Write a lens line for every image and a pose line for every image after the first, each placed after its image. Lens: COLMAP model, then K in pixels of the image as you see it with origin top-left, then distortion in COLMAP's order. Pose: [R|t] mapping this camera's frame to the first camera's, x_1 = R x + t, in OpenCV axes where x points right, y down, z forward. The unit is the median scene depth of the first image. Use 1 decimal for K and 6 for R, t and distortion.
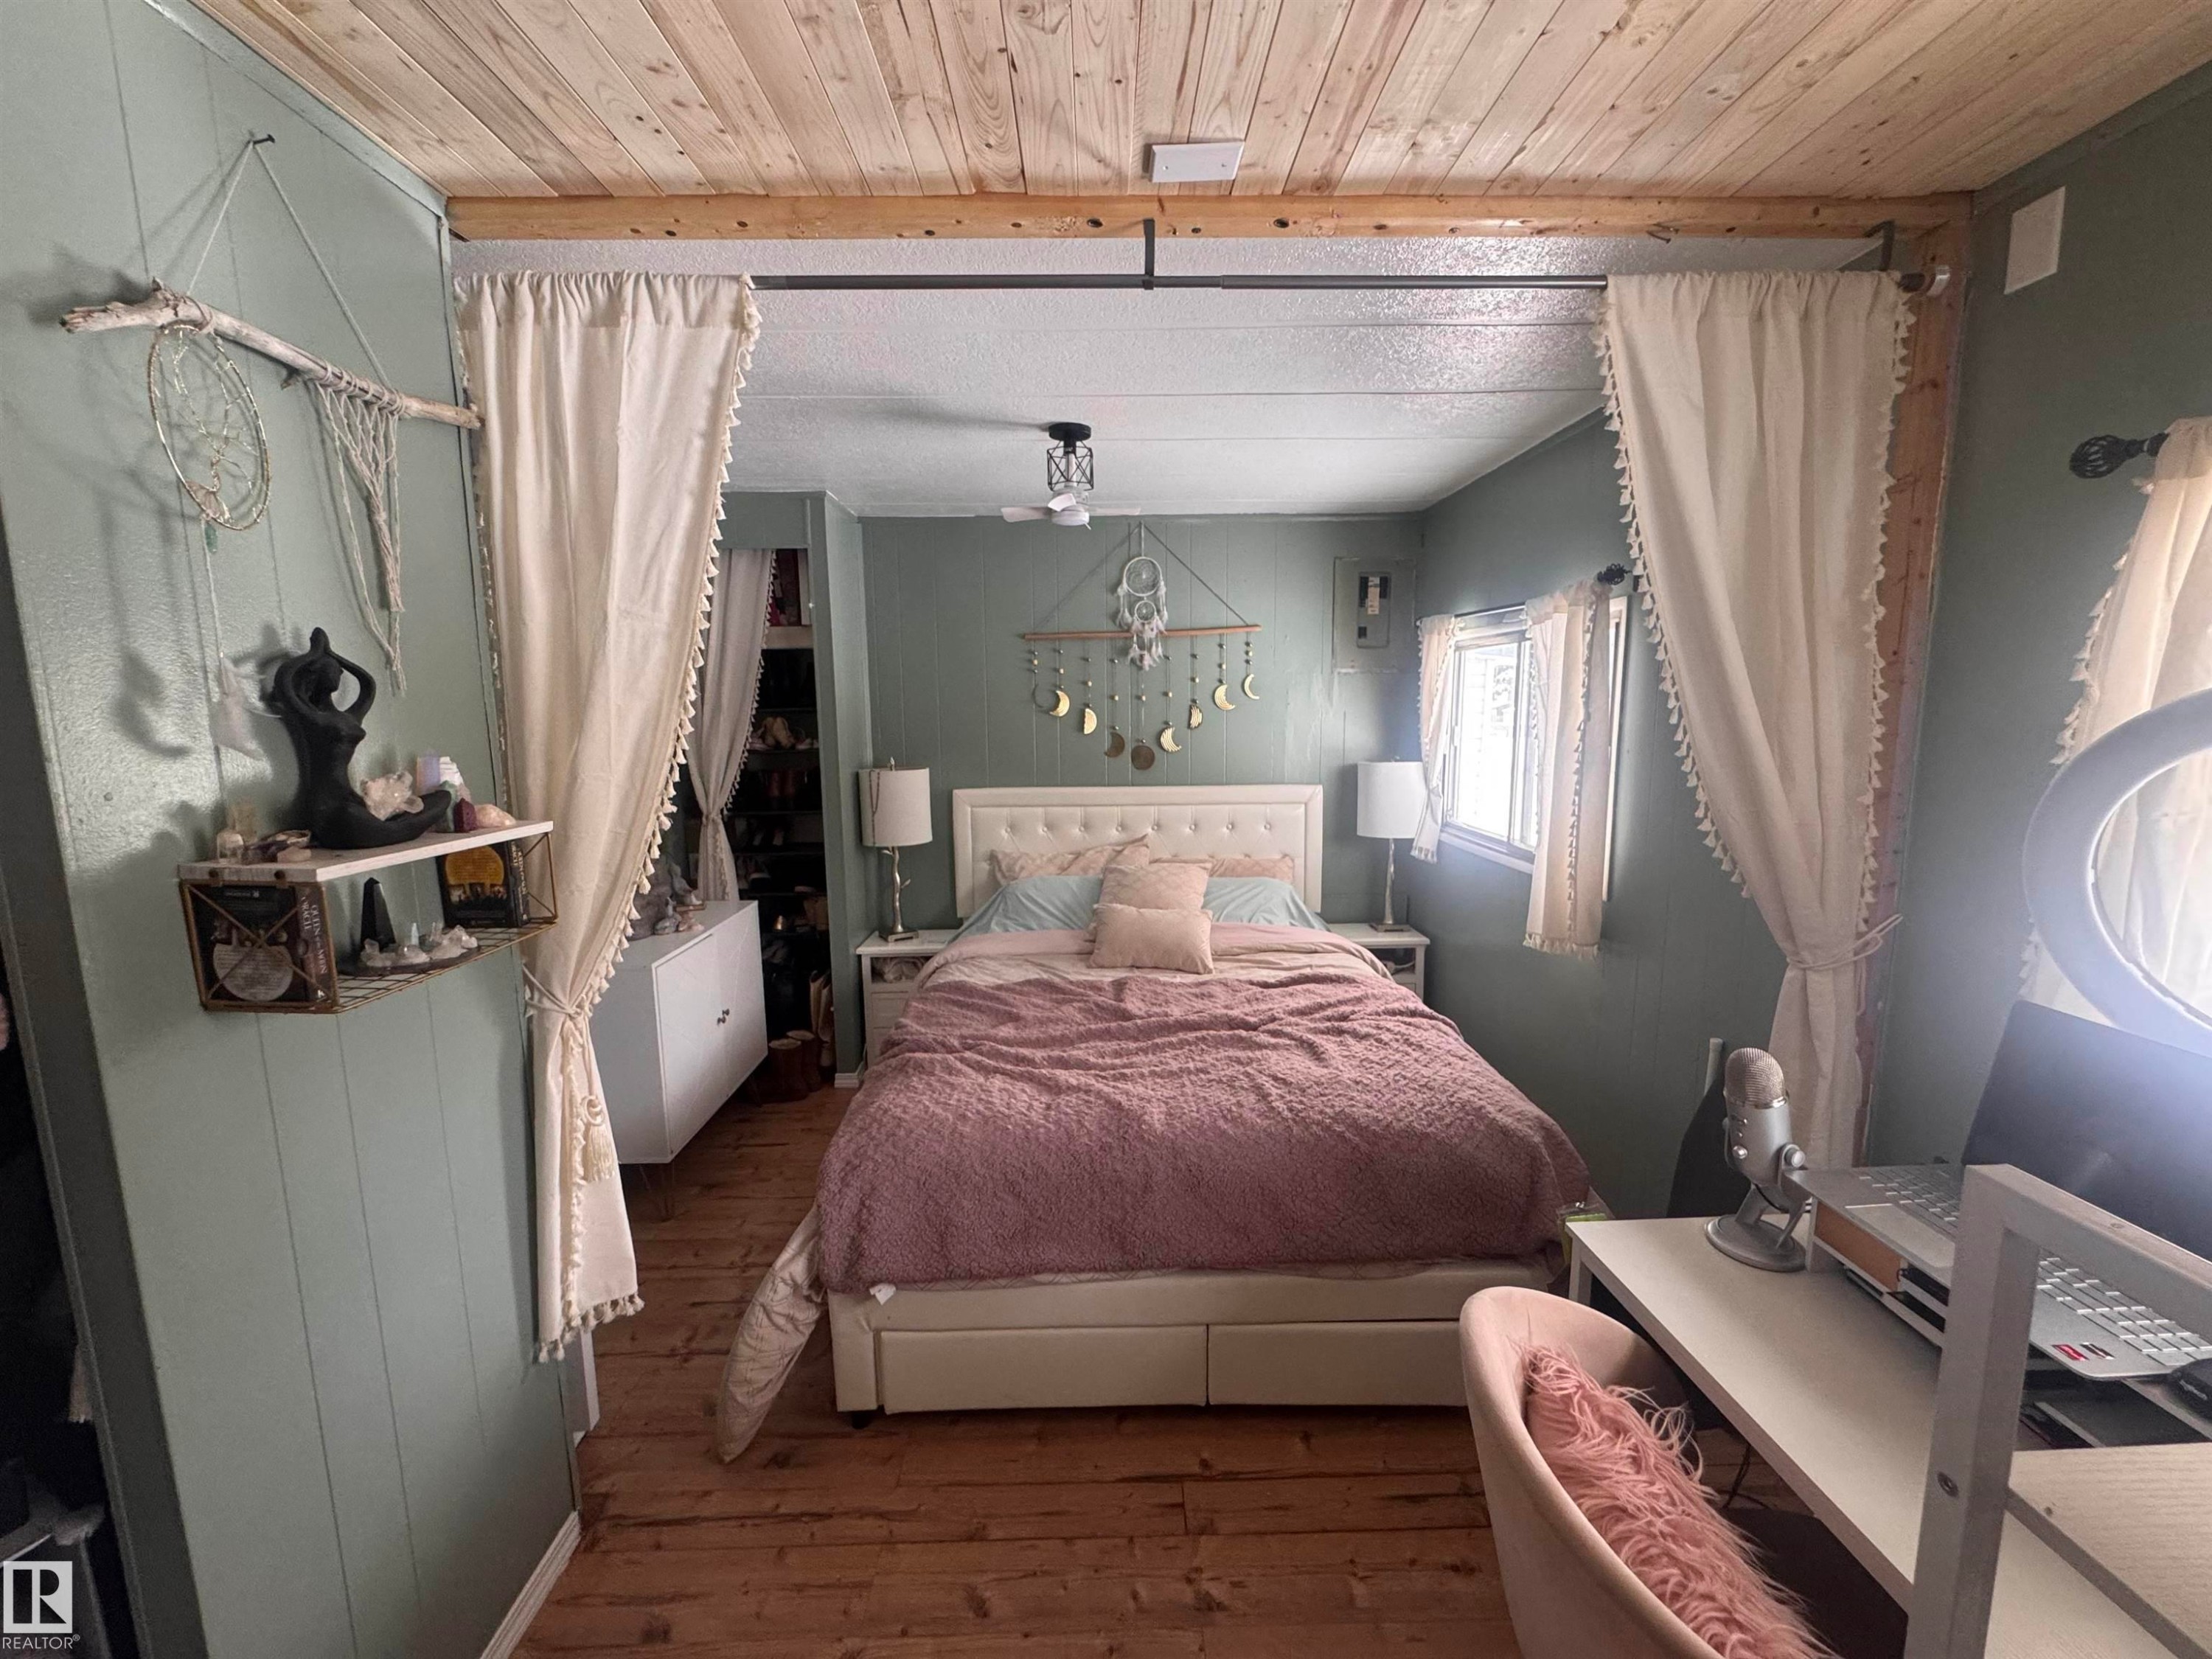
lens RADIAL K [[882.8, 0, 1106.2], [0, 882.8, 828.6], [0, 0, 1]] dist [-0.002613, 0.000458]
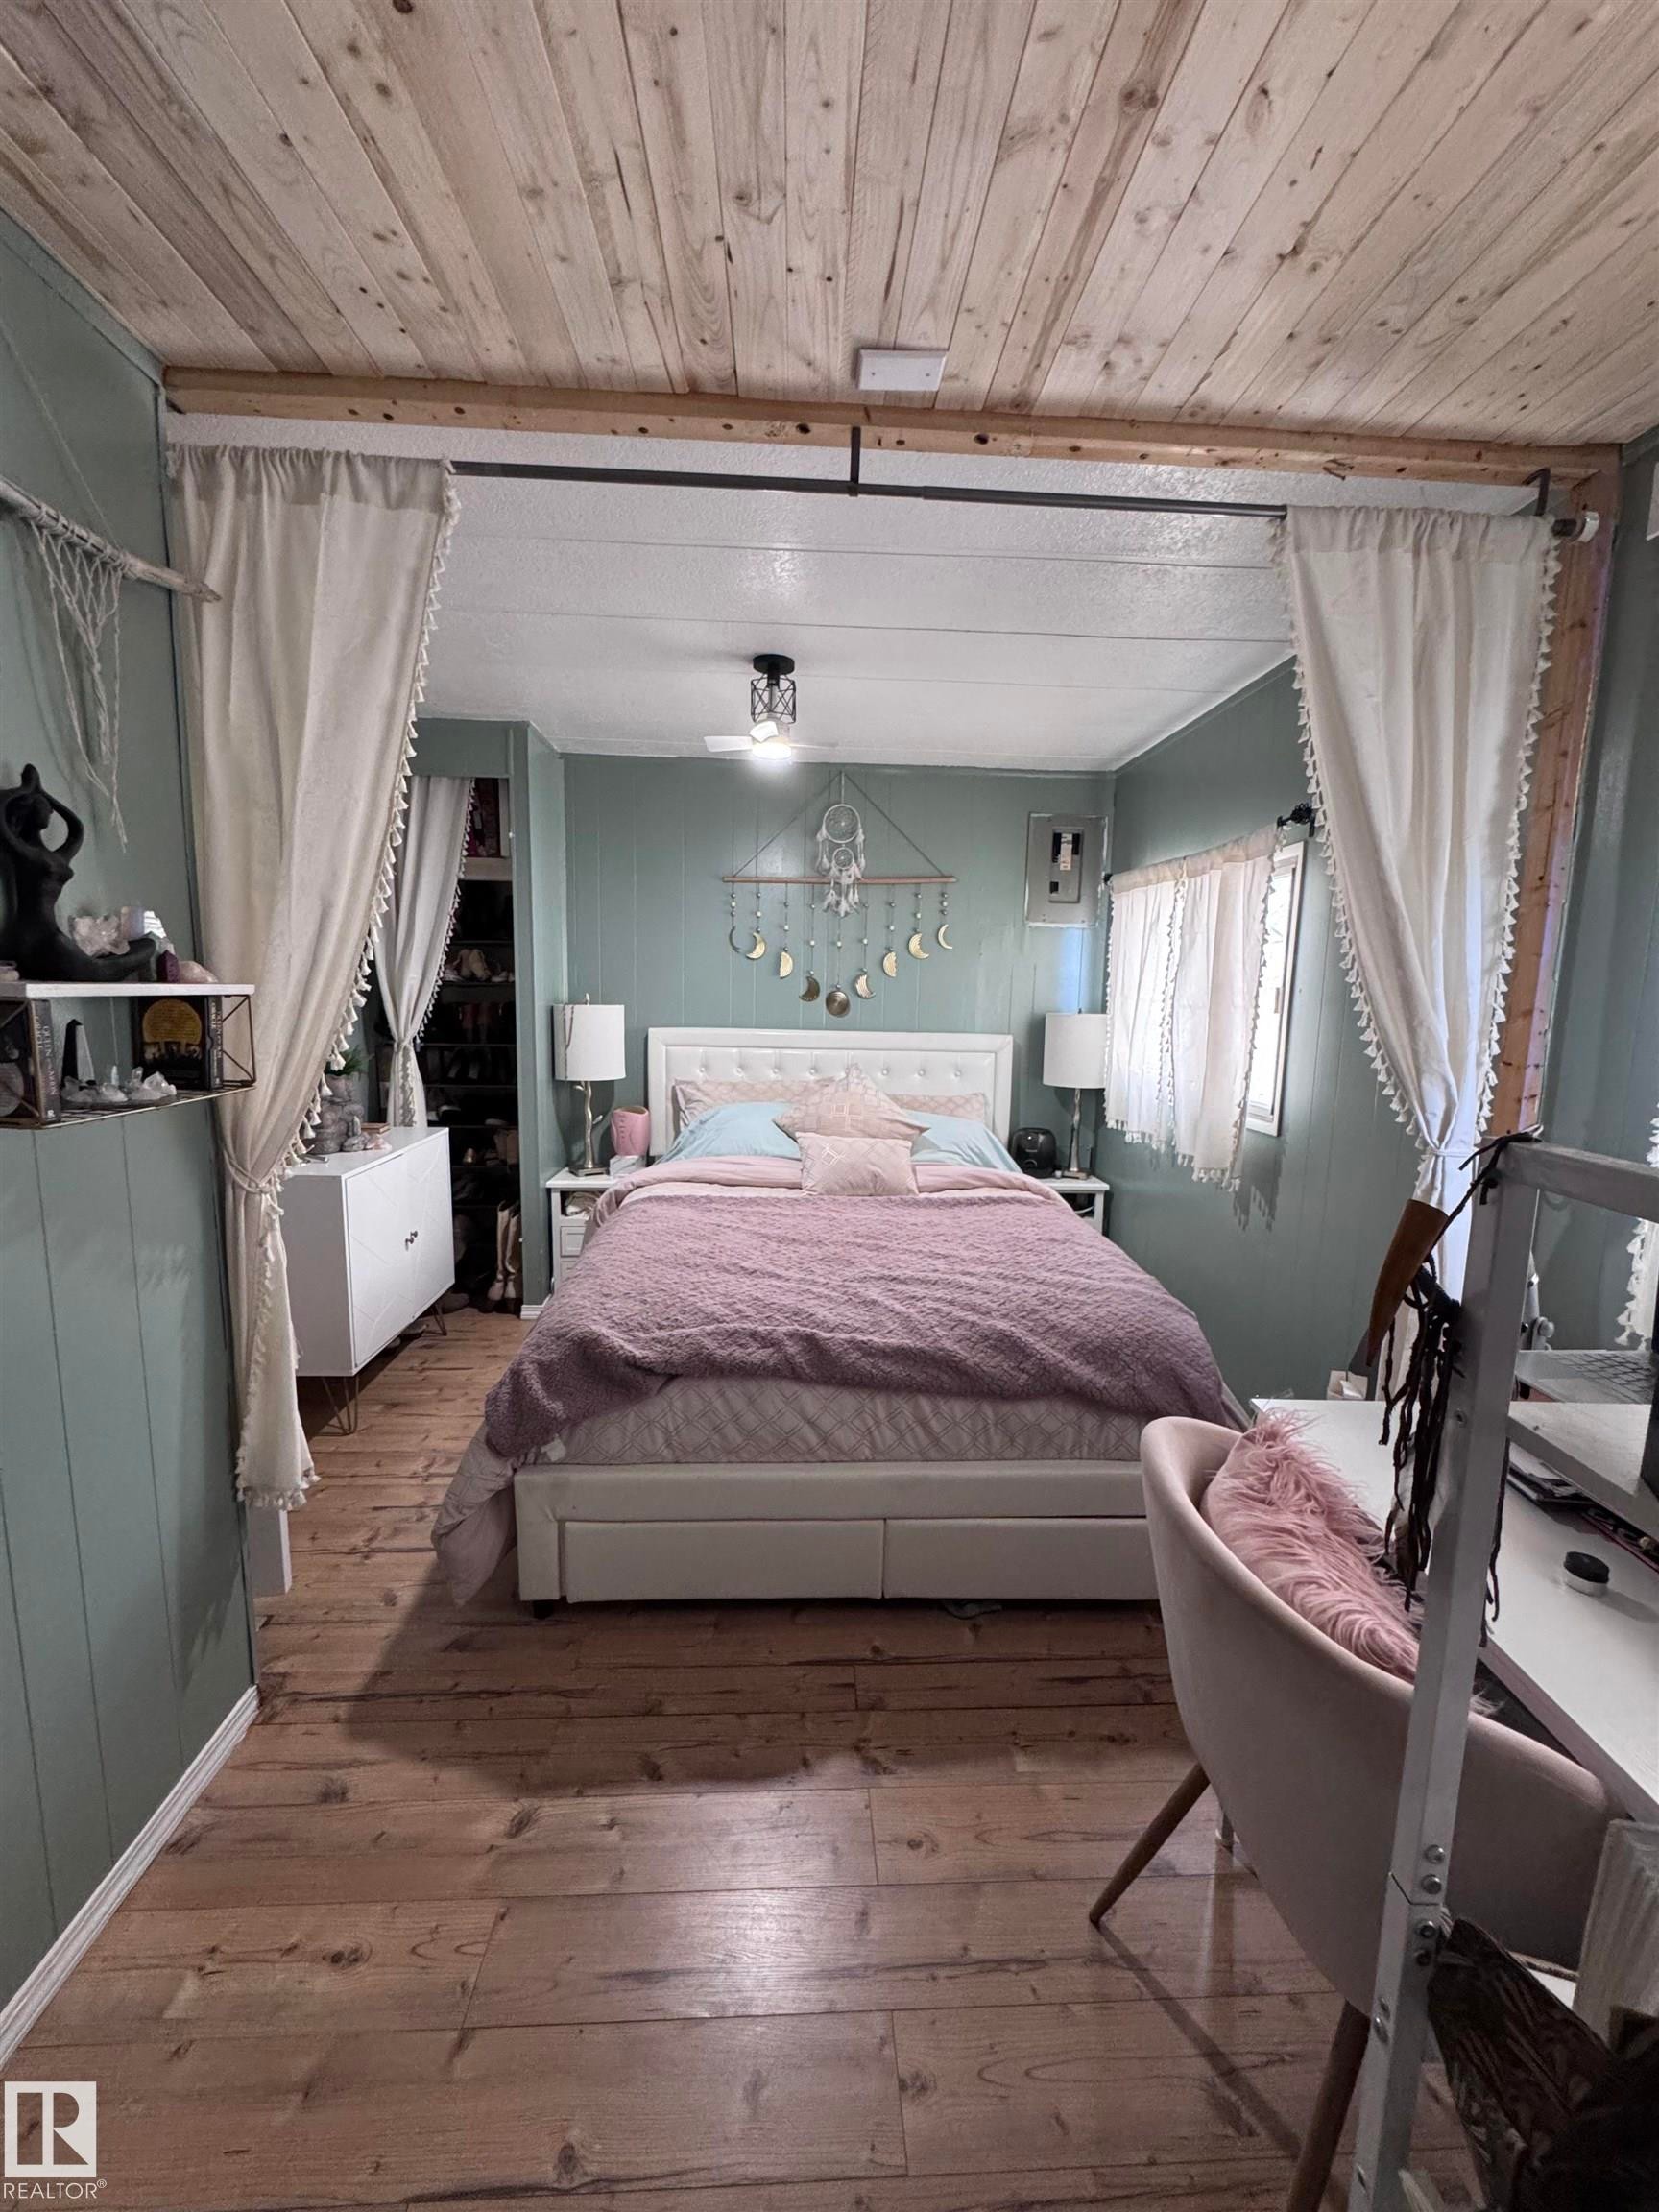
lens RADIAL K [[882.8, 0, 830.9], [0, 882.8, 1107.9], [0, 0, 1]] dist [-0.002613, 0.000458]
pose [[0.998959, 0.028137, 0.035903, 0.004570], [-0.028153, 0.999604, -0.000070, 0.106414], [-0.035891, -0.000941, 0.999355, -0.038376]]
